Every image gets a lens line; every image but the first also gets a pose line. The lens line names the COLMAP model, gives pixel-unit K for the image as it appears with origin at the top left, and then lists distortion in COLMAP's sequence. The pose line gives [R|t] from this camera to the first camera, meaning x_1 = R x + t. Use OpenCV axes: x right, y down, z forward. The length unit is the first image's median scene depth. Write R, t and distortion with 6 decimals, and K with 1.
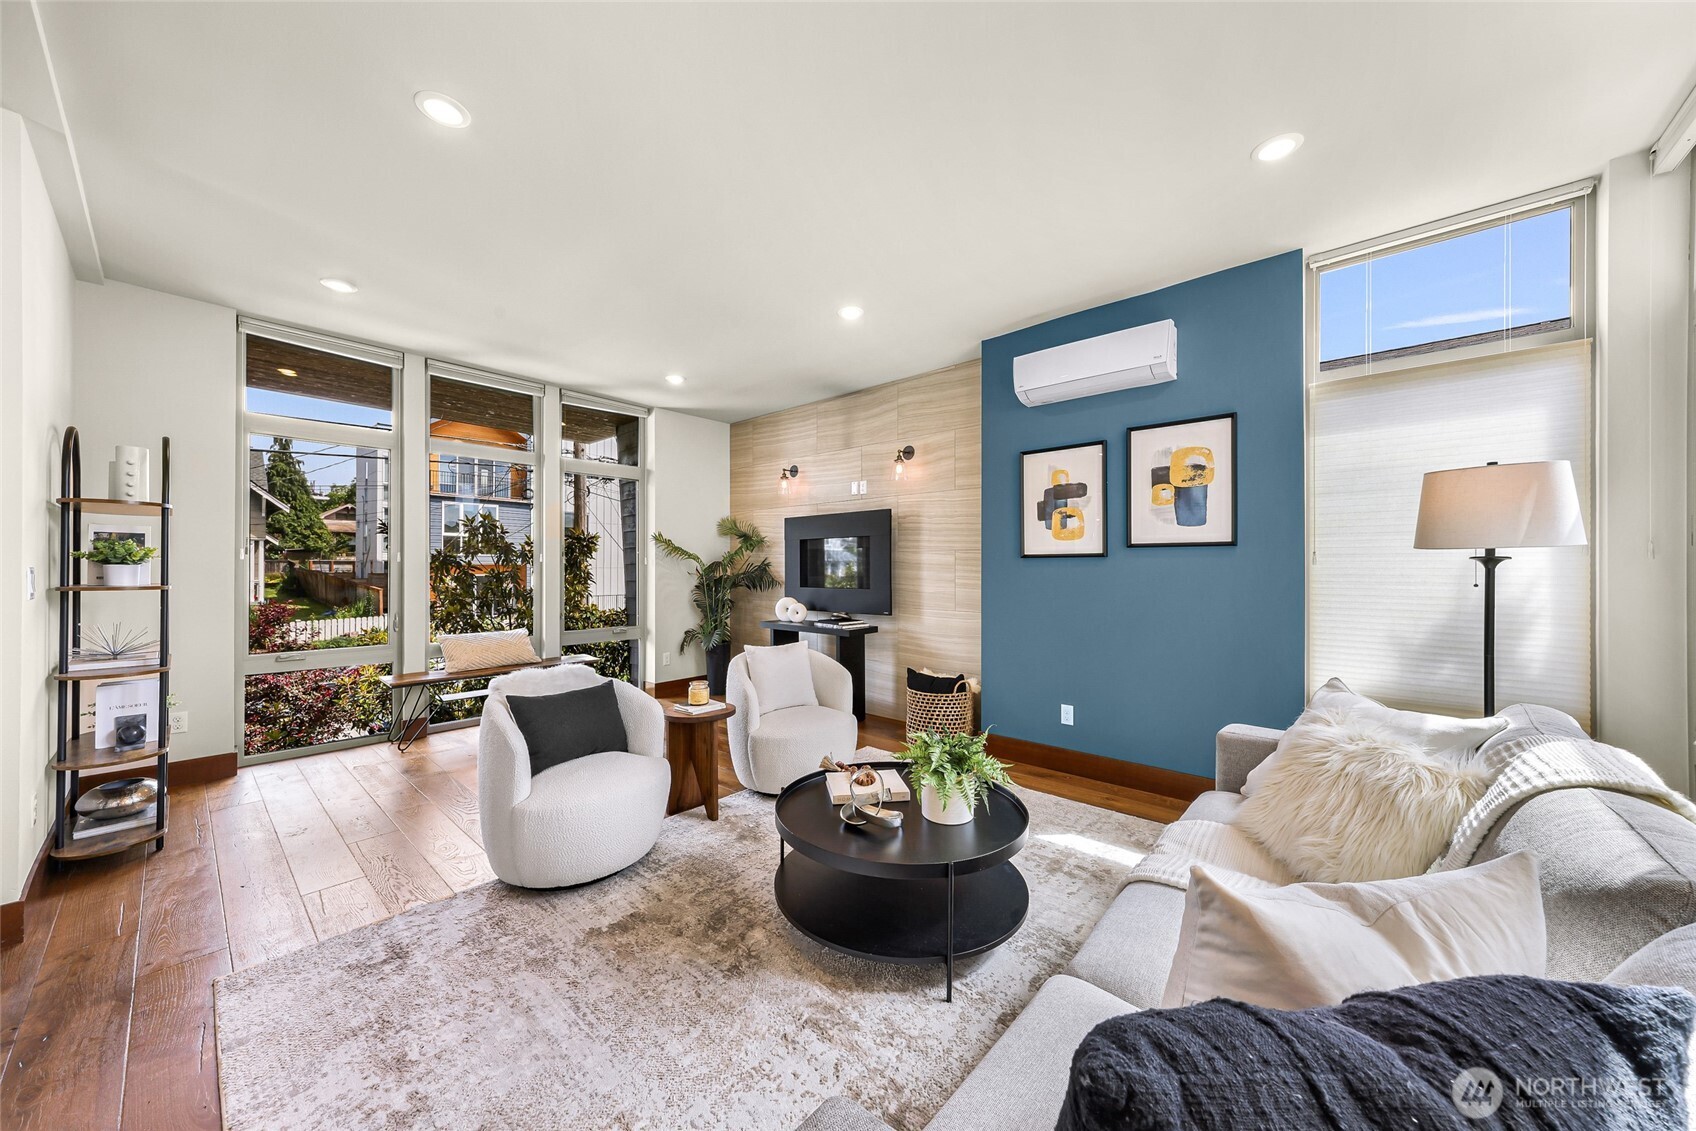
lens RADIAL K [[602.2, 0, 860.4], [0, 602.2, 565.4], [0, 0, 1]] dist [-0.000988, 0.000032]
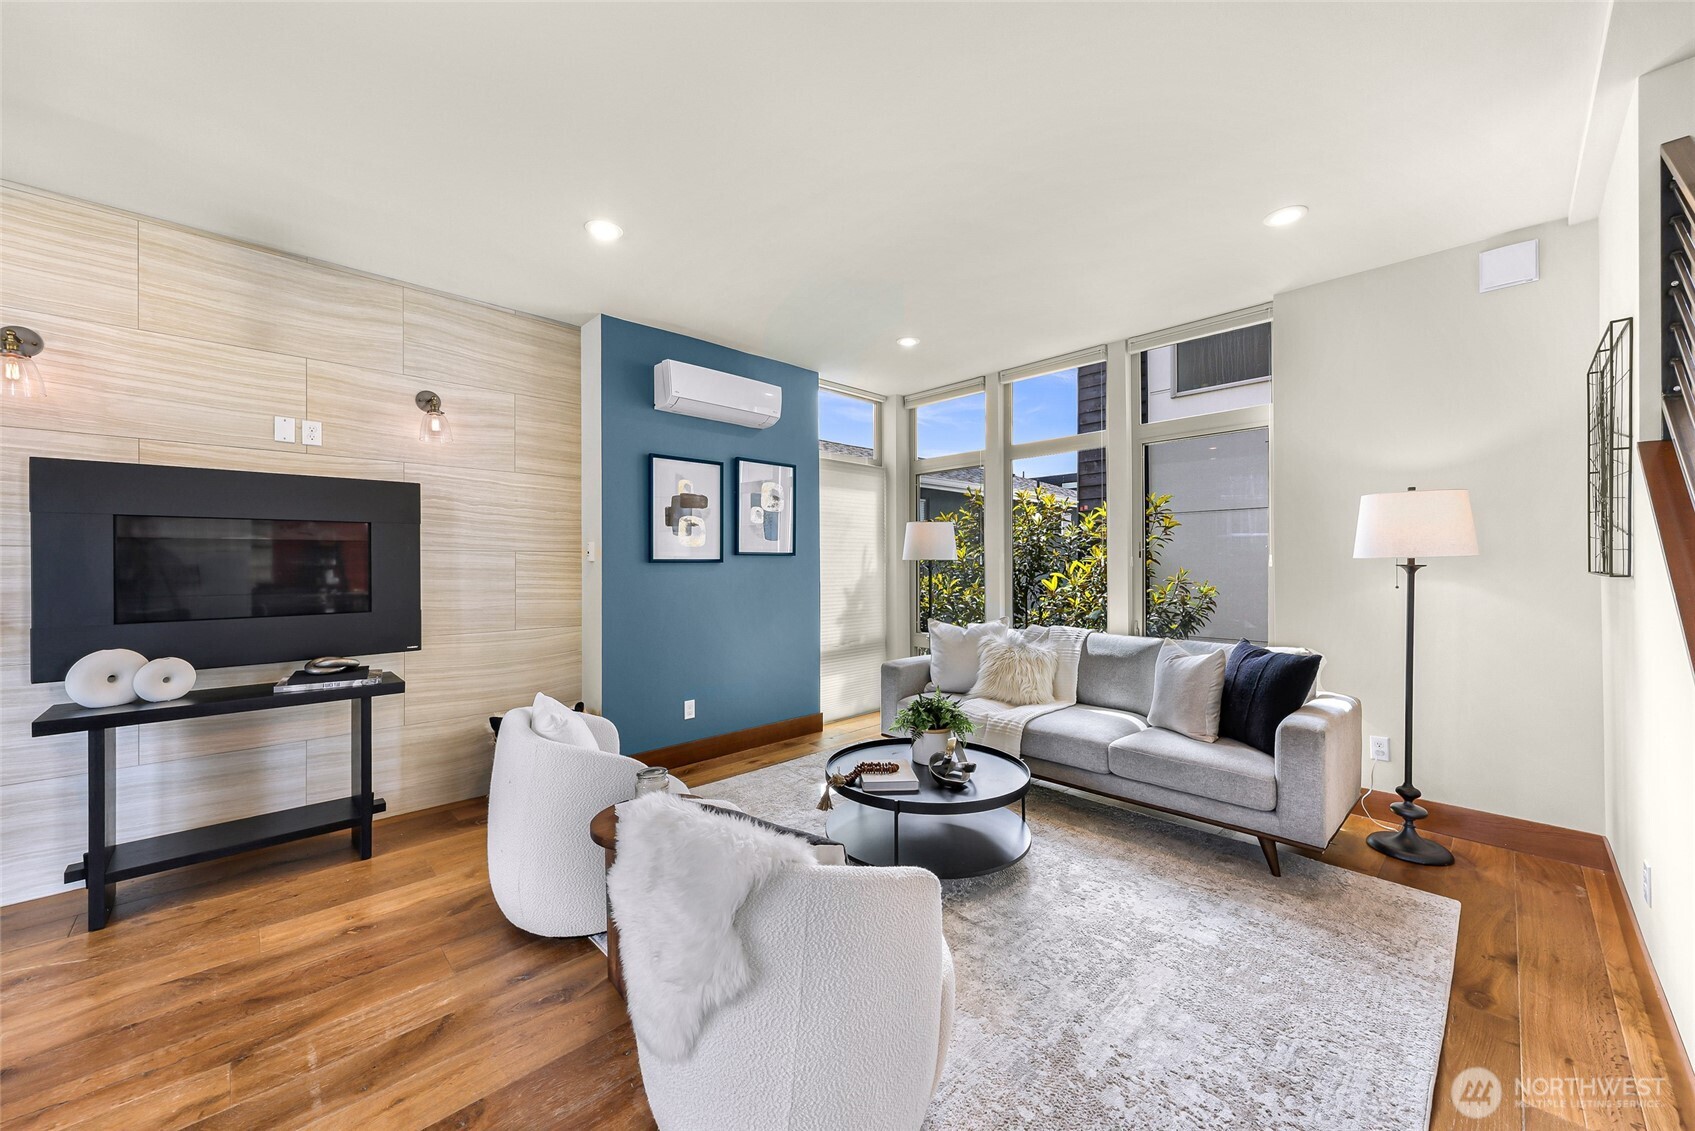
lens RADIAL K [[625.5, 0, 836.5], [0, 625.5, 566.3], [0, 0, 1]] dist [-0.000102, 0.000018]
pose [[0.096631, -0.008056, 0.995288, -0.603973], [-0.003929, 0.999956, 0.008476, -0.014124], [-0.995312, -0.004729, 0.096595, 0.519213]]
